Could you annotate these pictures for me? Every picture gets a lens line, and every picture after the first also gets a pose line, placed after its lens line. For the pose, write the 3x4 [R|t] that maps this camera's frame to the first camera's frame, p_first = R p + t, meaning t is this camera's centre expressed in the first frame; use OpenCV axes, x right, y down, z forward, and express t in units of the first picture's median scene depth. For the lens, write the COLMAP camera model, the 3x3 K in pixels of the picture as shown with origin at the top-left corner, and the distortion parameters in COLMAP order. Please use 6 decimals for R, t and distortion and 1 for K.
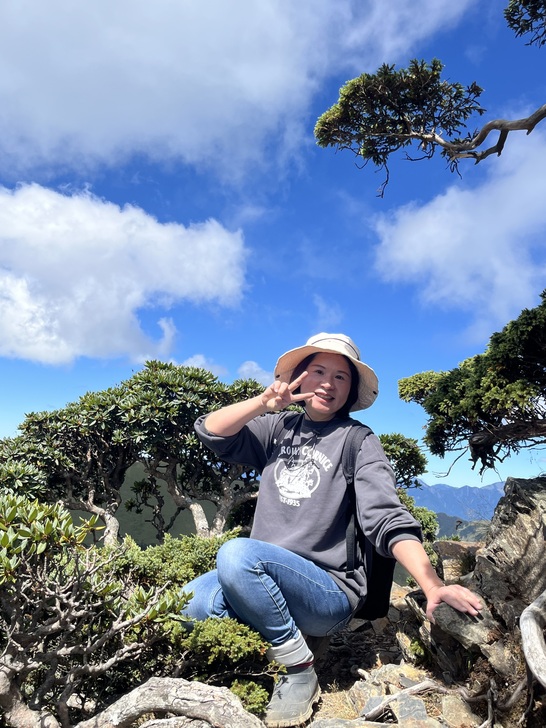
lens RADIAL K [[677.5, 0, 273.0], [0, 677.5, 367.2], [0, 0, 1]] dist [0.026093, 0.000000]
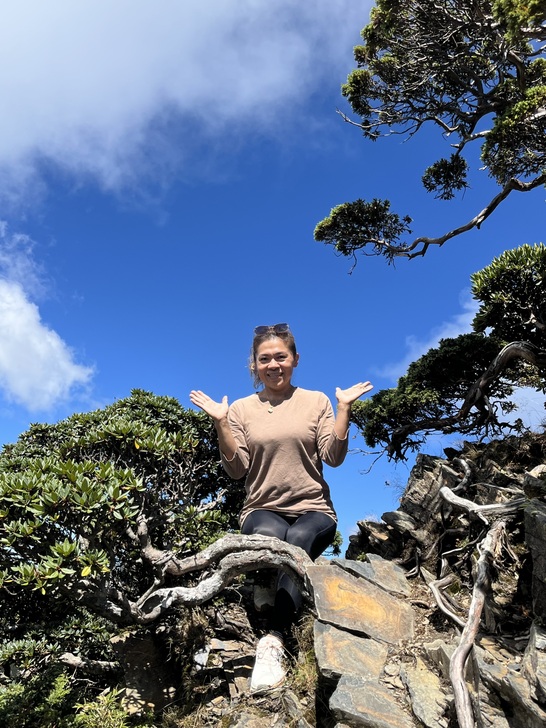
lens RADIAL K [[707.2, 0, 278.1], [0, 707.2, 363.4], [0, 0, 1]] dist [0.035717, 0.000000]
pose [[0.975328, 0.080598, 0.205521, -0.342429], [-0.048872, 0.986702, -0.155021, 0.234067], [-0.215282, 0.141152, 0.966297, -0.580453]]
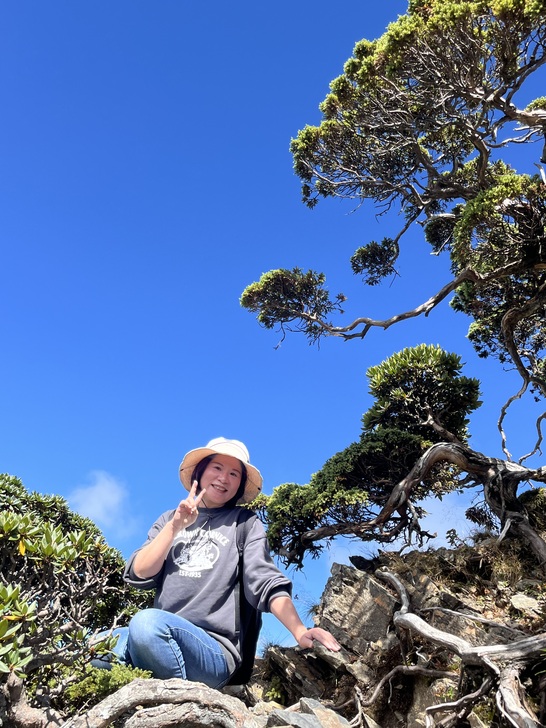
lens RADIAL K [[677.5, 0, 275.8], [0, 677.5, 366.9], [0, 0, 1]] dist [0.026093, 0.000000]
pose [[0.865639, 0.211706, 0.453707, -0.476923], [-0.078990, 0.952601, -0.293790, 0.202793], [-0.494399, 0.218478, 0.841331, -0.193714]]
